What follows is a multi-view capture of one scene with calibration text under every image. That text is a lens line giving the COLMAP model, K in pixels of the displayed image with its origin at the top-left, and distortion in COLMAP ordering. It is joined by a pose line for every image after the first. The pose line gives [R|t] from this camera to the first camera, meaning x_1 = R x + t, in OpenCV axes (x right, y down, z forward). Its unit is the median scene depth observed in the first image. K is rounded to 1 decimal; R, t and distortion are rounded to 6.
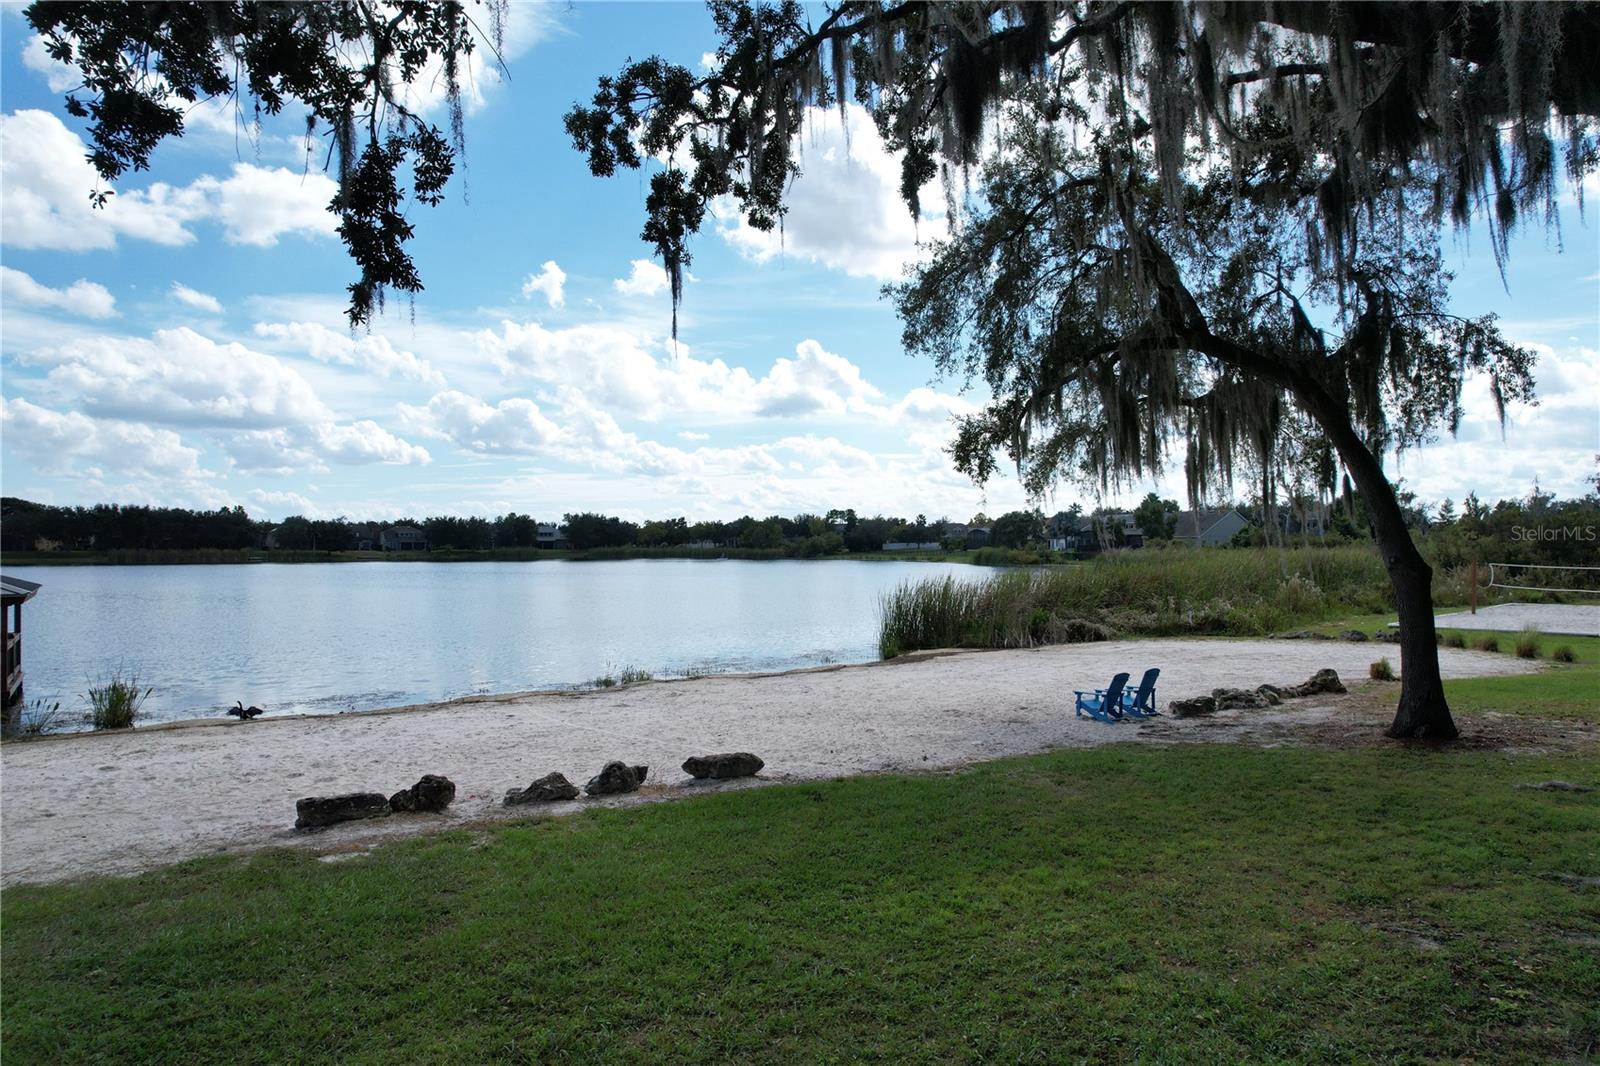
lens RADIAL K [[1034.0, 0, 775.4], [0, 1034.0, 538.0], [0, 0, 1]] dist [-0.053421, 0.073873]
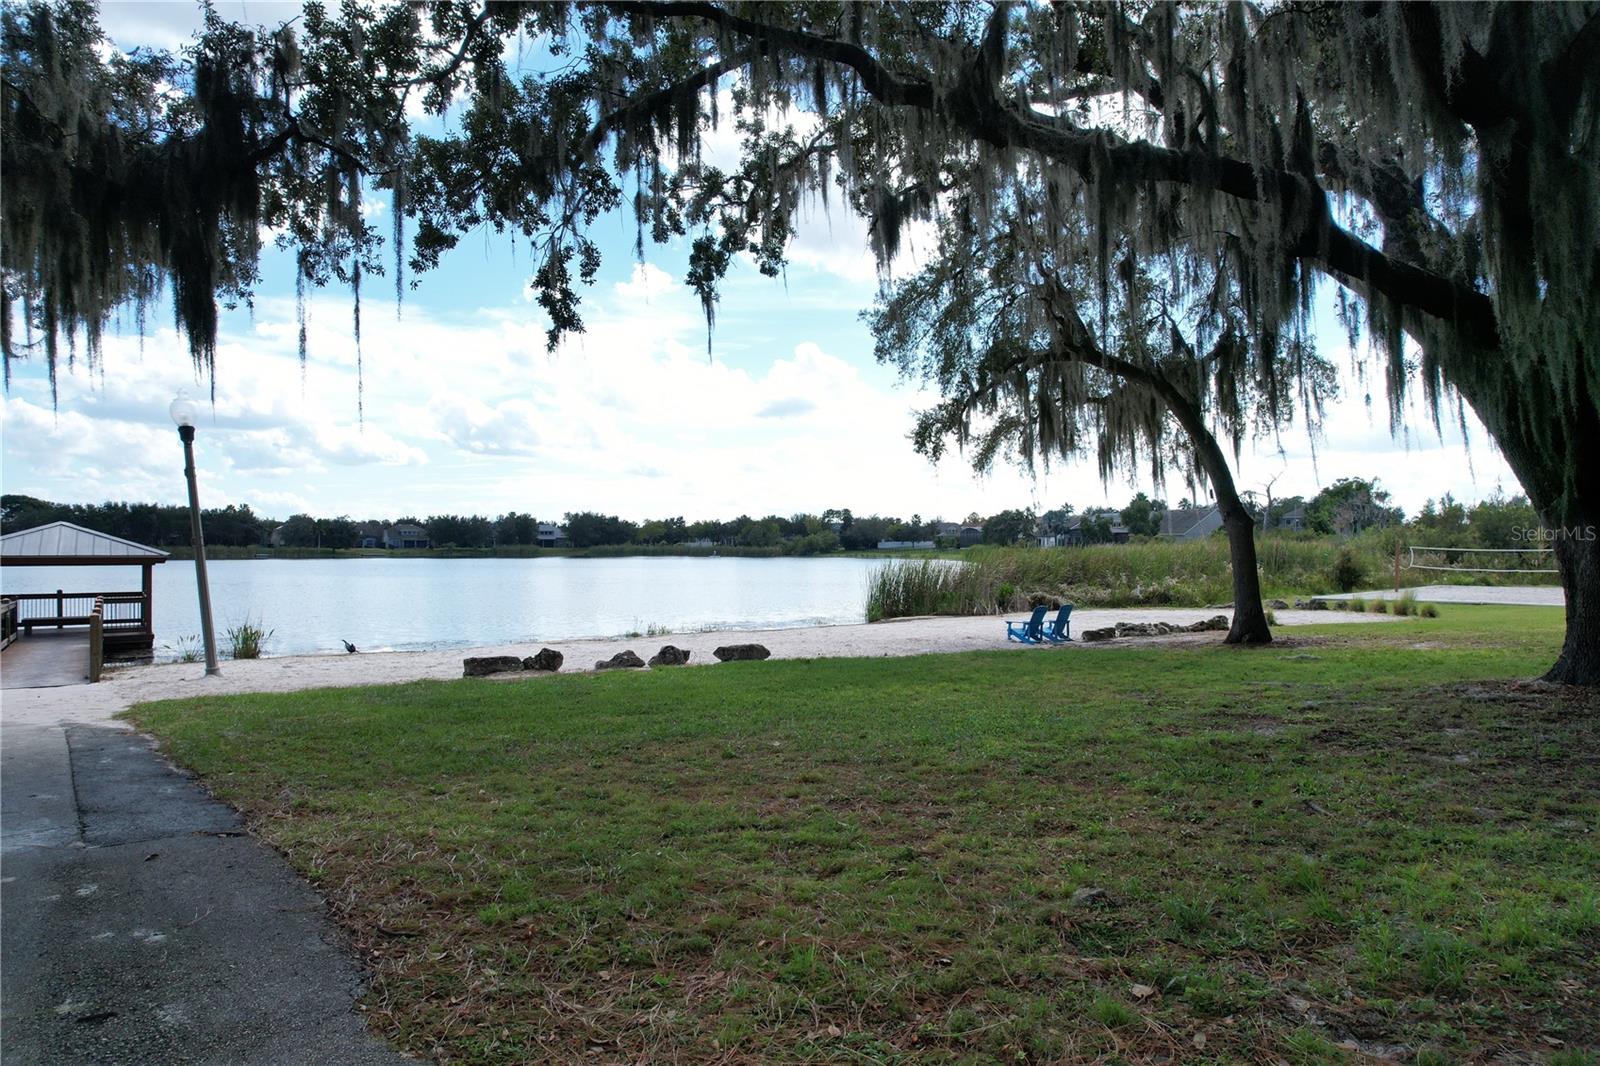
lens RADIAL K [[1034.0, 0, 775.4], [0, 1034.0, 538.0], [0, 0, 1]] dist [-0.053421, 0.073873]
pose [[0.999993, 0.001749, 0.003188, -0.003758], [-0.001744, 0.999998, -0.001375, 0.025281], [-0.003190, 0.001369, 0.999994, -0.170460]]
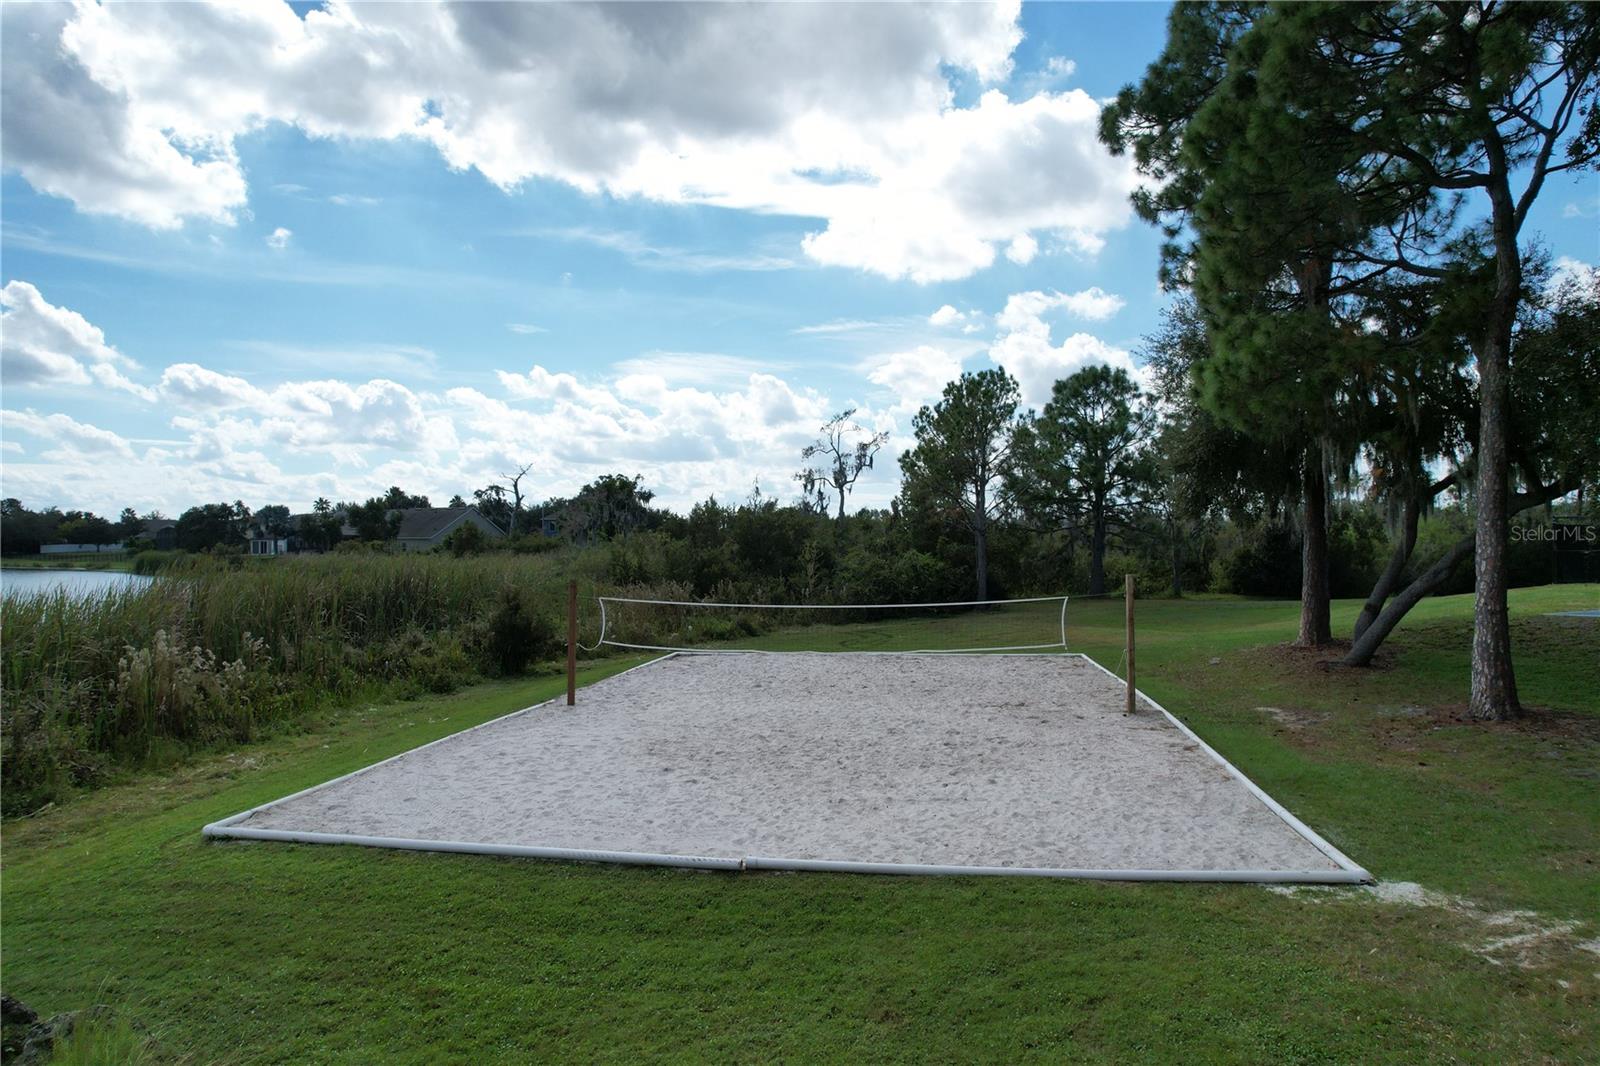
lens RADIAL K [[1034.0, 0, 775.4], [0, 1034.0, 538.0], [0, 0, 1]] dist [-0.053421, 0.073873]
pose [[0.800815, 0.006389, 0.598878, 0.772003], [-0.005541, 0.999979, -0.003259, -0.002530], [-0.598887, -0.000708, 0.800834, 0.956107]]
